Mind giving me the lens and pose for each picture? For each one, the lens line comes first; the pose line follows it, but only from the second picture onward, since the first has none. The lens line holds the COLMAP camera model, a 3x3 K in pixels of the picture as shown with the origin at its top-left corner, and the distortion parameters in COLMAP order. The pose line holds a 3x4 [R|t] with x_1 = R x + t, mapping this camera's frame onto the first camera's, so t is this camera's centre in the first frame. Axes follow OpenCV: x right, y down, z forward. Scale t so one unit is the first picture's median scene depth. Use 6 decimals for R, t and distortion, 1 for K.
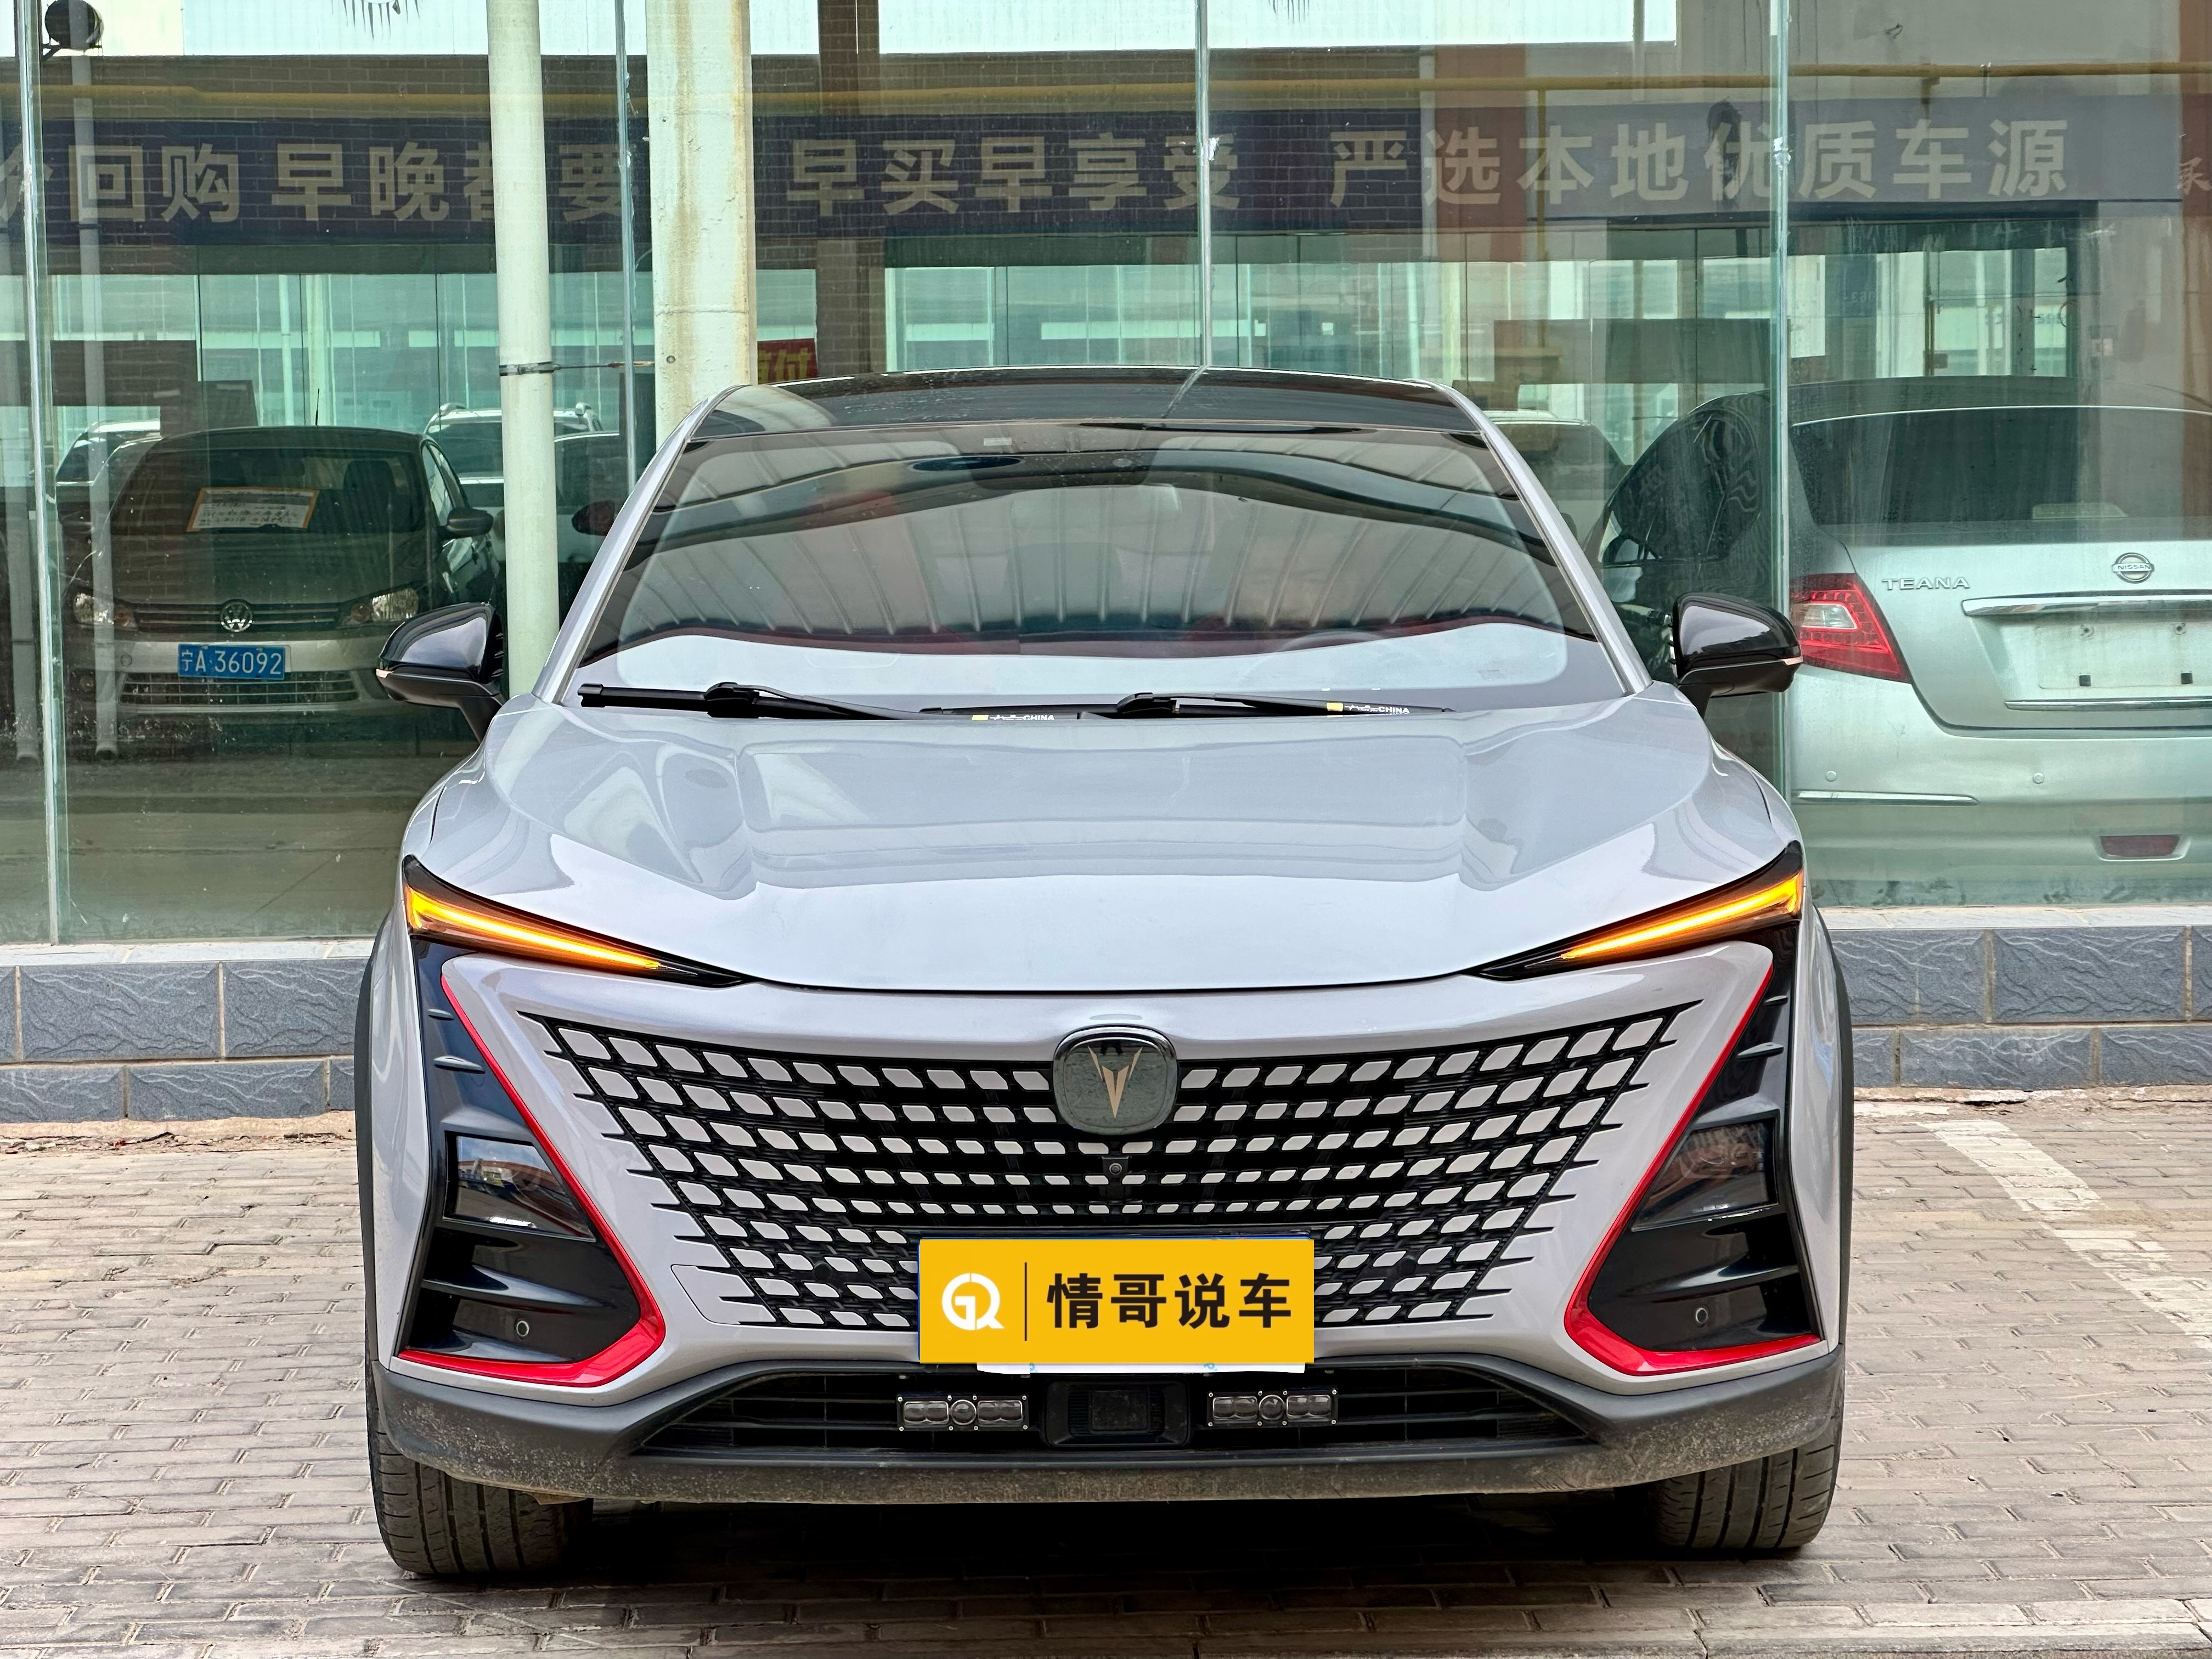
lens RADIAL K [[4999.2, 0, 1108.3], [0, 4999.2, 845.4], [0, 0, 1]] dist [0.226762, 0.000000]
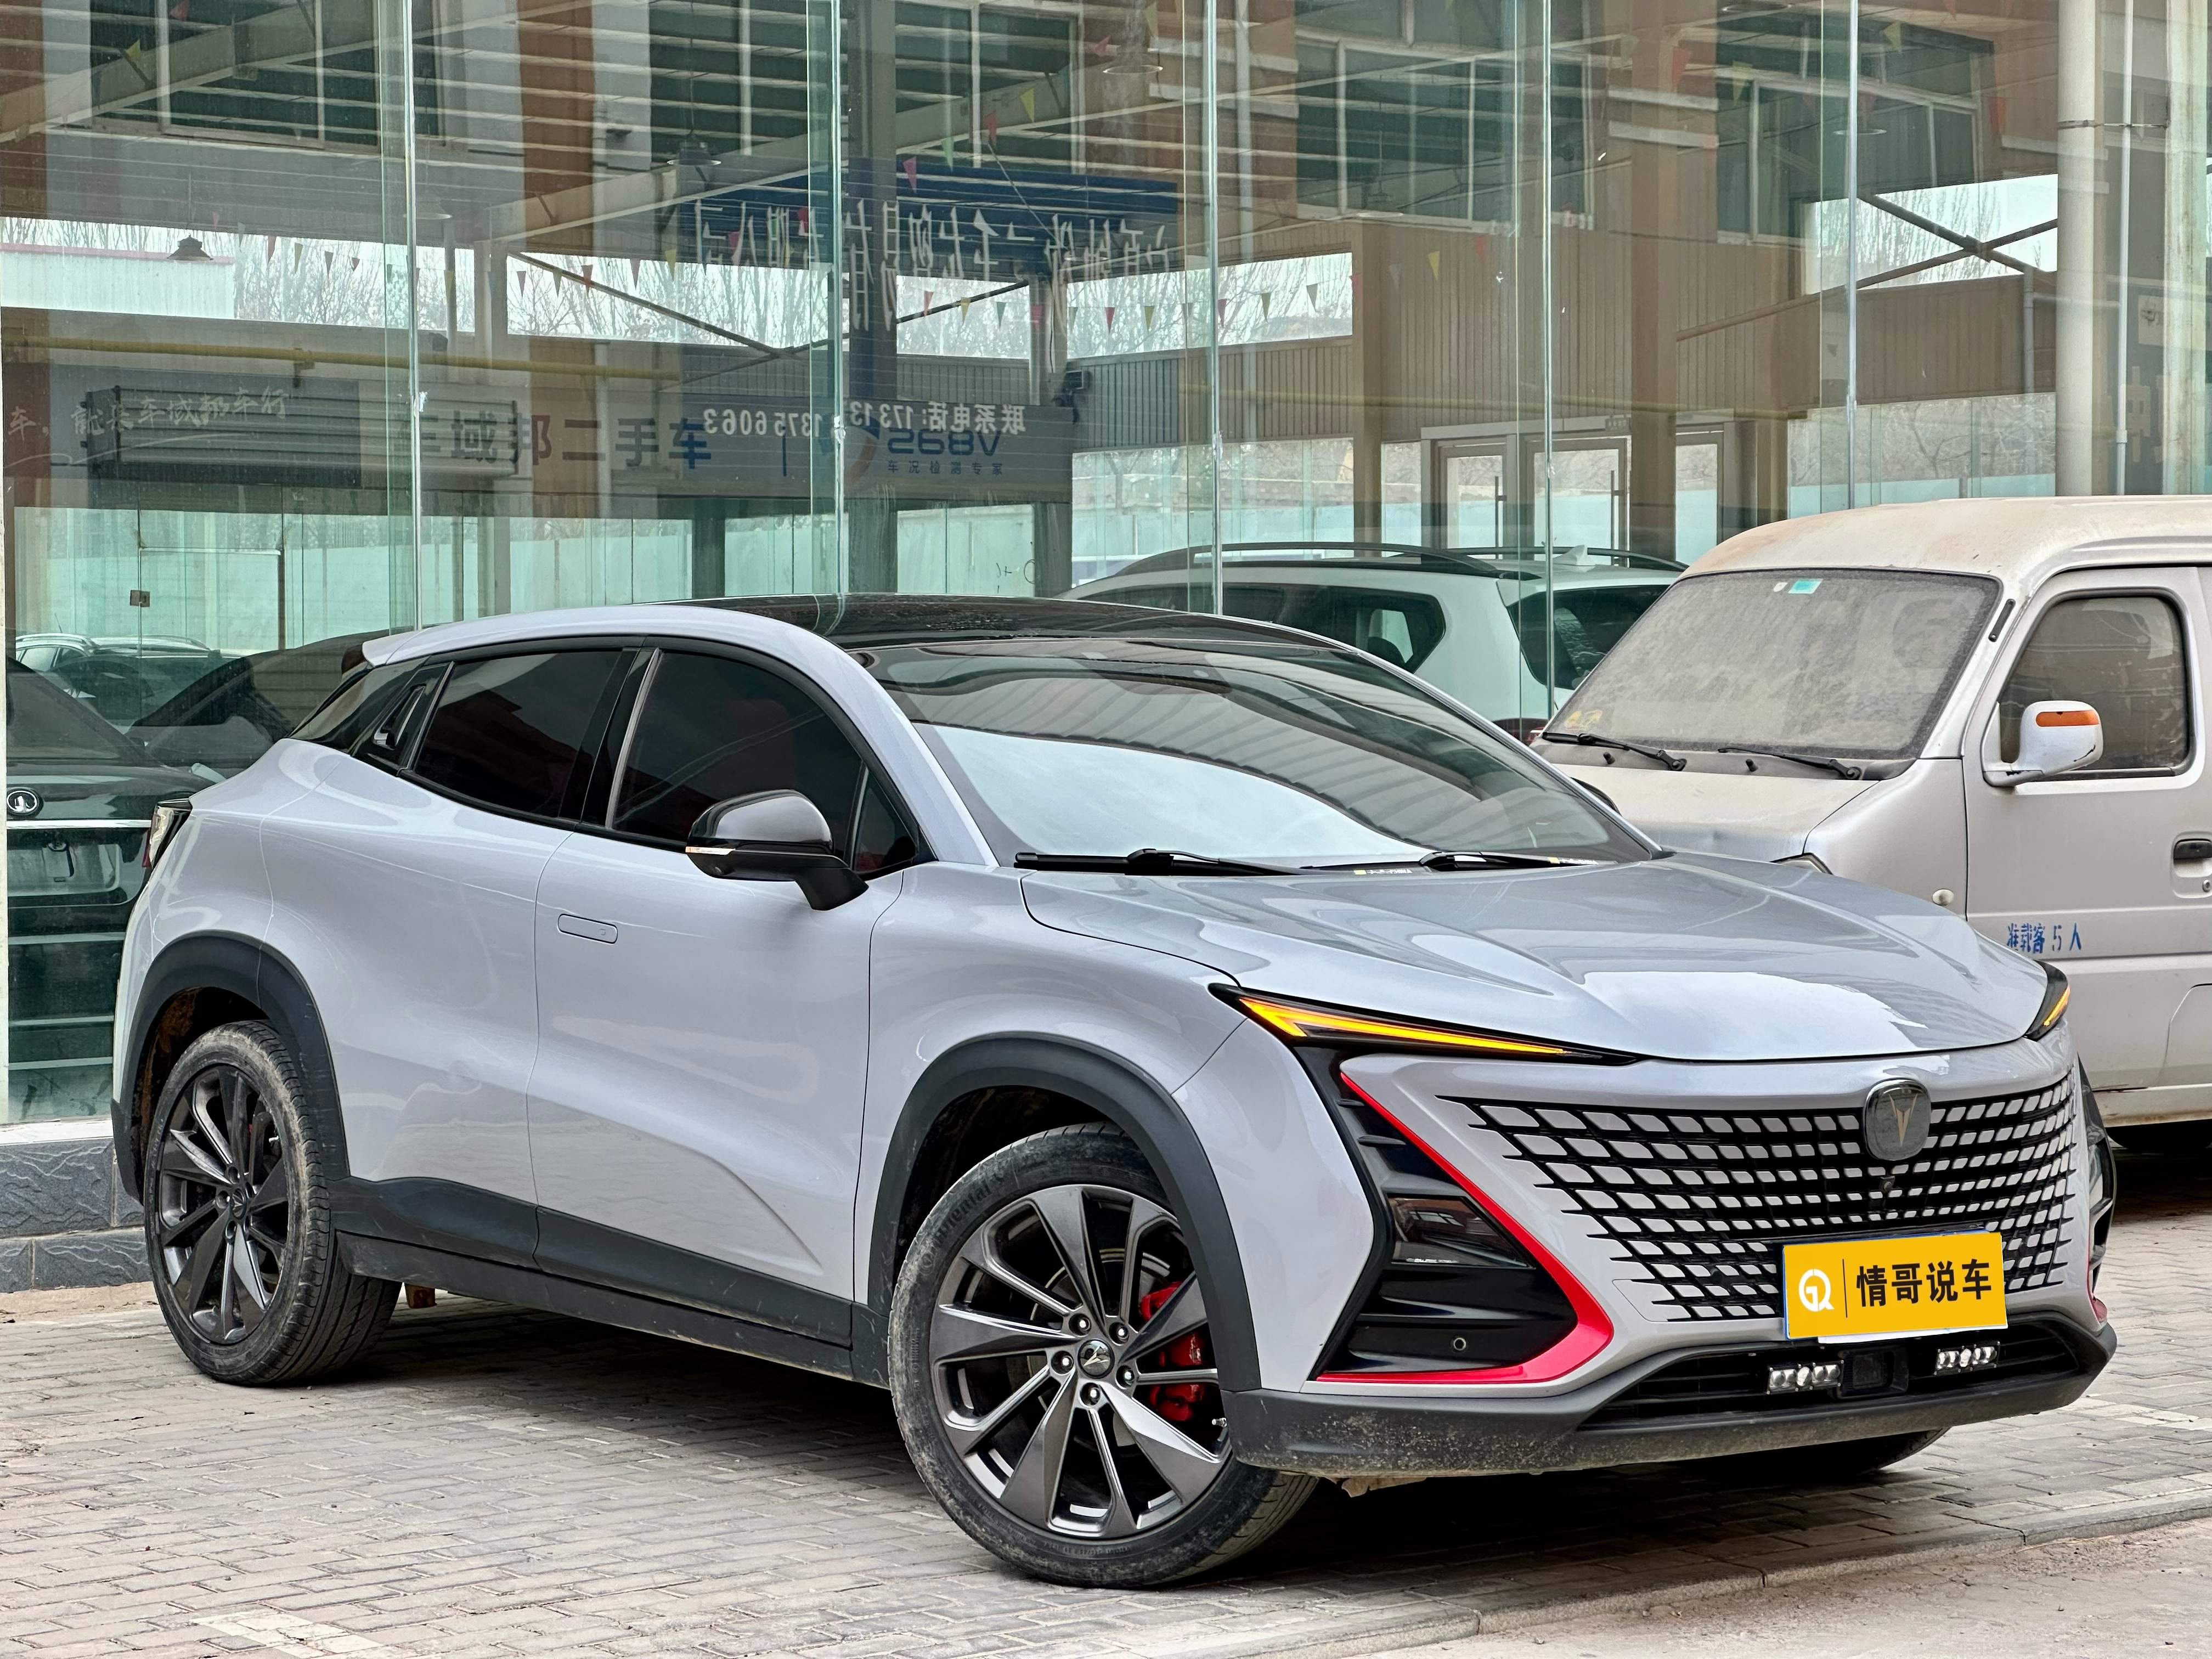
lens RADIAL K [[4999.2, 0, 1125.3], [0, 4999.2, 823.1], [0, 0, 1]] dist [0.226762, 0.000000]
pose [[0.835868, -0.017173, 0.548661, -0.907226], [0.046787, 0.998102, -0.040038, 0.011469], [-0.546932, 0.059136, 0.835085, -0.026826]]
